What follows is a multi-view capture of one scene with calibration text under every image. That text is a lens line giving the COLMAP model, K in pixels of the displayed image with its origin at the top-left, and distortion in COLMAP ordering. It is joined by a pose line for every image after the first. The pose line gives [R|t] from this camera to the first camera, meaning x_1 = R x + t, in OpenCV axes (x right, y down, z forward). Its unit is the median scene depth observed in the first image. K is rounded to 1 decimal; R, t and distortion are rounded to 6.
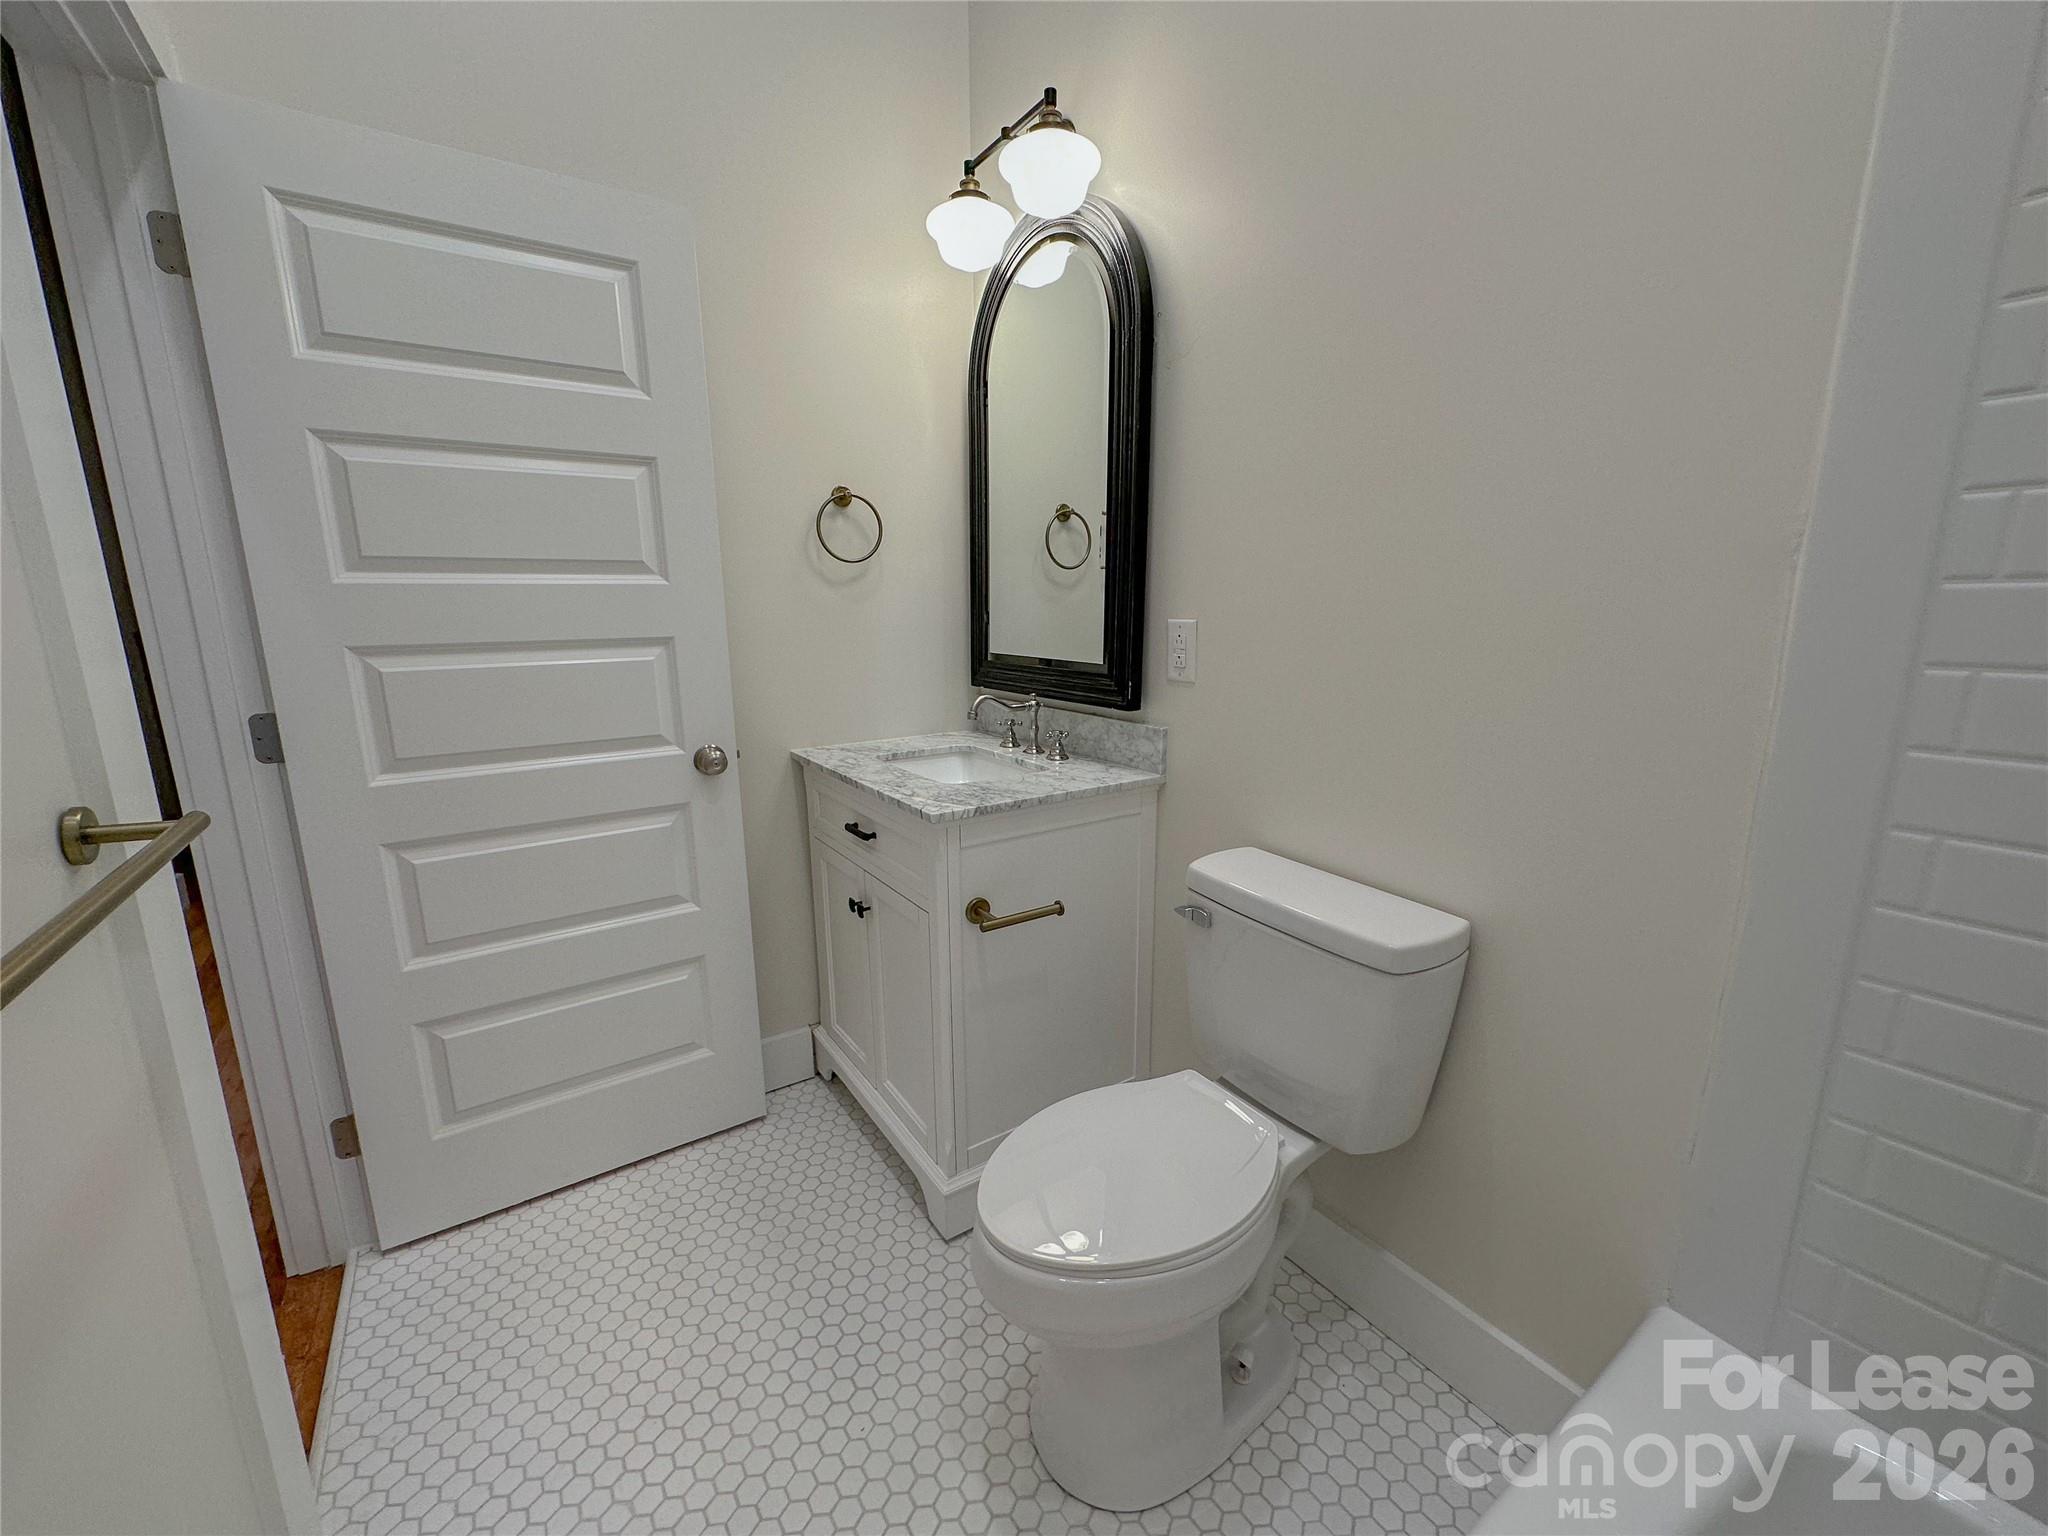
lens RADIAL K [[812.7, 0, 1028.3], [0, 812.7, 772.7], [0, 0, 1]] dist [-0.000369, -0.000186]
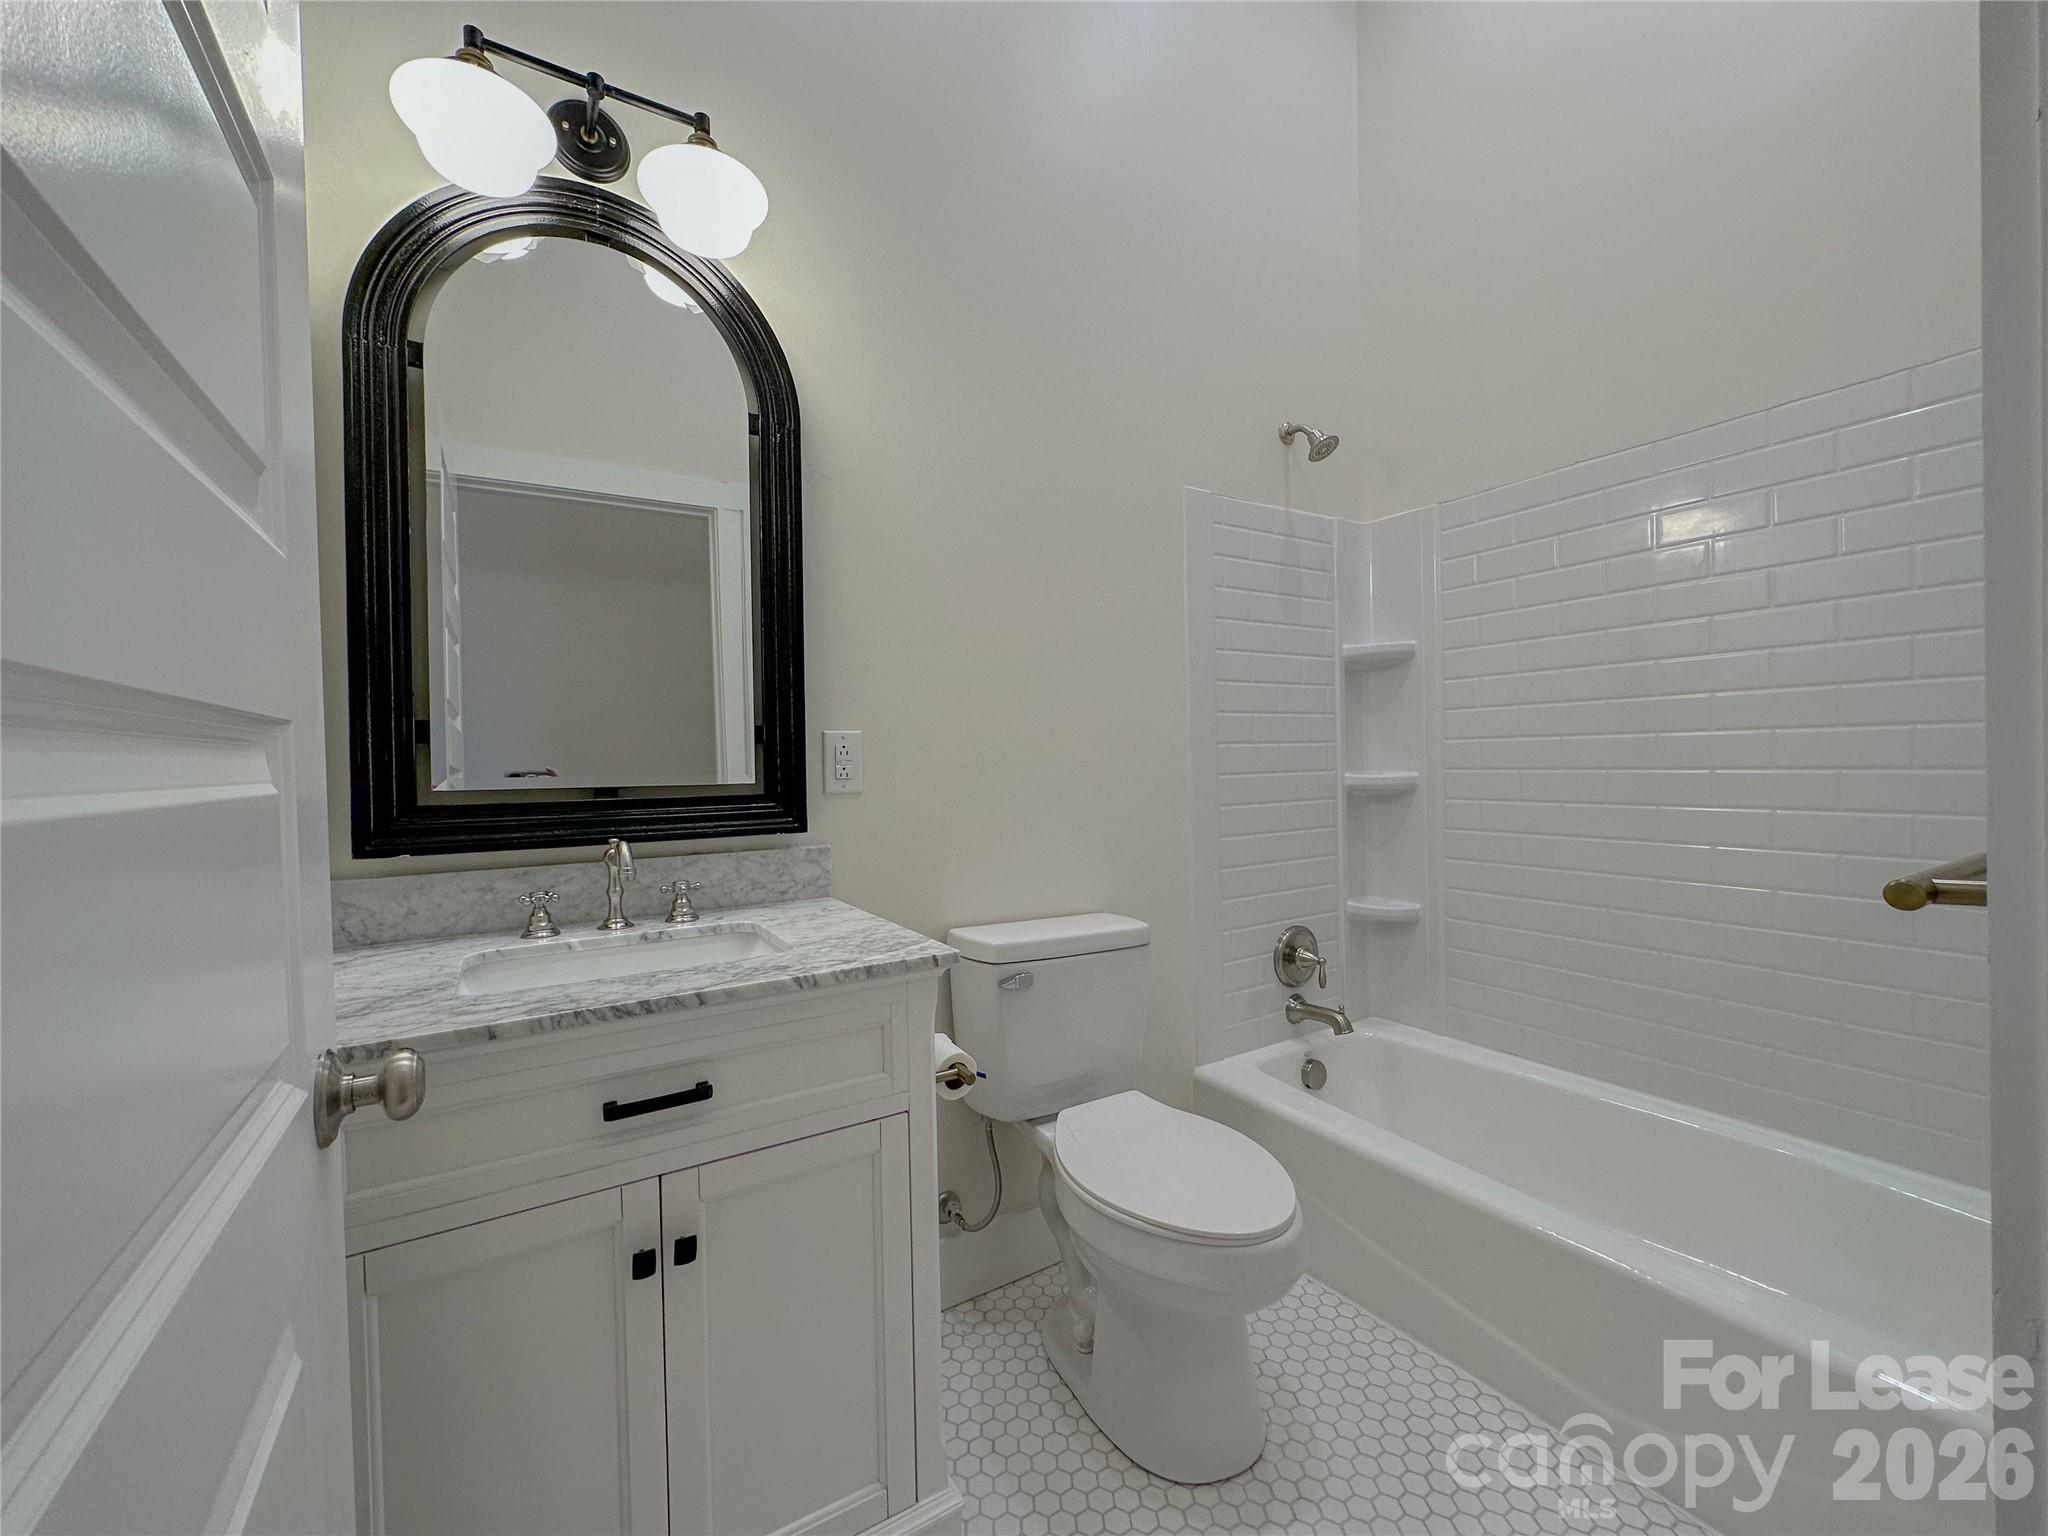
lens RADIAL K [[812.7, 0, 1028.3], [0, 812.7, 772.7], [0, 0, 1]] dist [-0.000369, -0.000186]
pose [[0.039604, -0.007762, 0.999185, -0.724663], [0.225617, 0.974215, -0.001375, -0.080091], [-0.973411, 0.225487, 0.040334, 0.695825]]
